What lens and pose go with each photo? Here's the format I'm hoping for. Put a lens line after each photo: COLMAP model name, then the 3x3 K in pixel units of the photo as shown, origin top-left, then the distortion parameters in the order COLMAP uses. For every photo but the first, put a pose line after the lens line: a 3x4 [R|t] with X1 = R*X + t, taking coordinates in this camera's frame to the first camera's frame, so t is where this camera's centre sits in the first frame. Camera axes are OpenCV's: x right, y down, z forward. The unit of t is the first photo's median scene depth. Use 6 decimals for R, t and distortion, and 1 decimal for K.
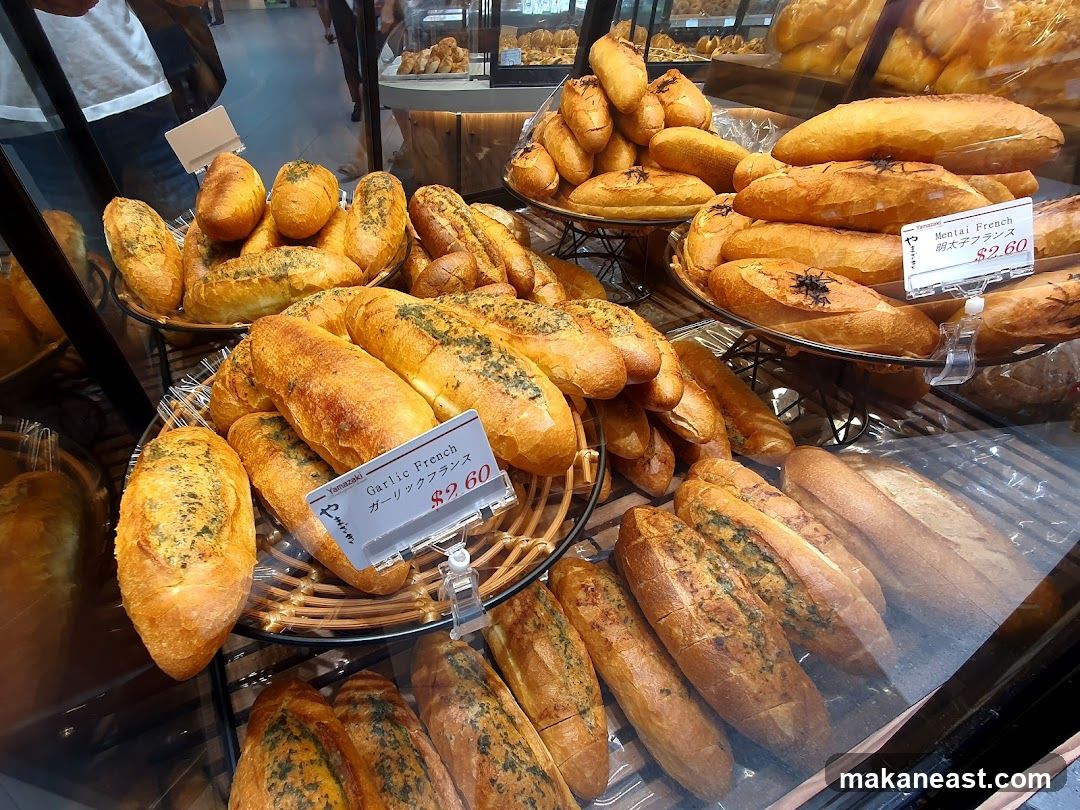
lens RADIAL K [[424.5, 0, 540.0], [0, 424.5, 405.0], [0, 0, 1]] dist [0.001226, 0.000051]
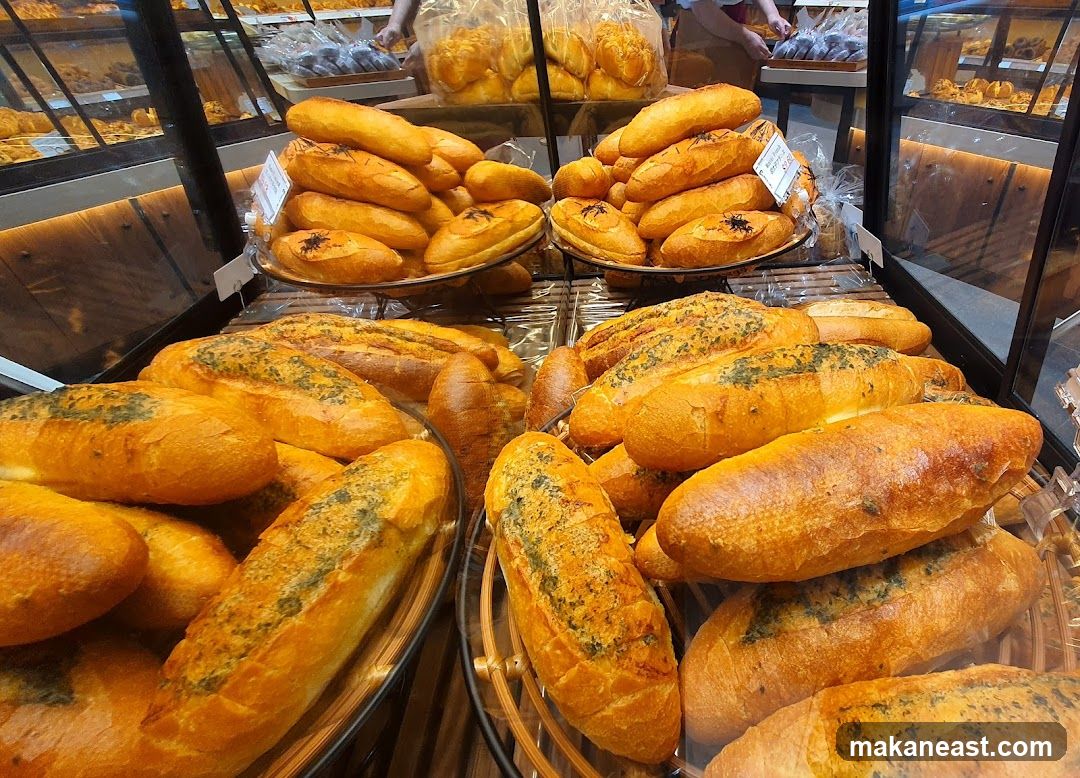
lens RADIAL K [[425.7, 0, 540.0], [0, 425.7, 389.0], [0, 0, 1]] dist [-0.000530, -0.000026]
pose [[0.546756, -0.554472, 0.627390, -0.738250], [0.621187, 0.771042, 0.140077, -0.392714], [-0.561413, 0.313139, 0.766003, 0.411587]]
